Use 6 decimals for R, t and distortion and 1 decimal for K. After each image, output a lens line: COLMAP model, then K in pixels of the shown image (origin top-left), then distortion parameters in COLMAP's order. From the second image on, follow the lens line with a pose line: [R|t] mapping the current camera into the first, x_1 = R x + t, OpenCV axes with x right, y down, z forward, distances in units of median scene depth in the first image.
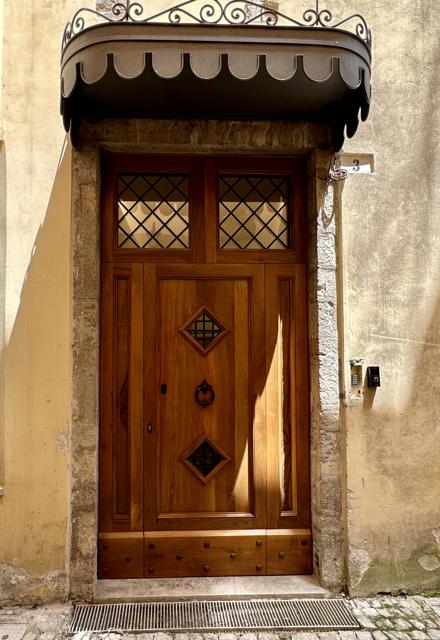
lens RADIAL K [[257.6, 0, 202.1], [0, 257.6, 299.6], [0, 0, 1]] dist [-0.002930, -0.000028]
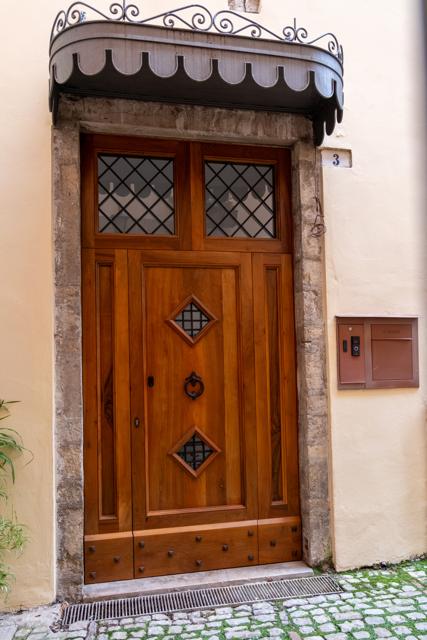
lens RADIAL K [[477.7, 0, 214.2], [0, 477.7, 320.7], [0, 0, 1]] dist [-0.023725, -0.000502]
pose [[0.983350, -0.006410, 0.181610, -0.243752], [0.011975, 0.999491, -0.029560, 0.181671], [-0.181328, 0.031242, 0.982926, -0.800356]]
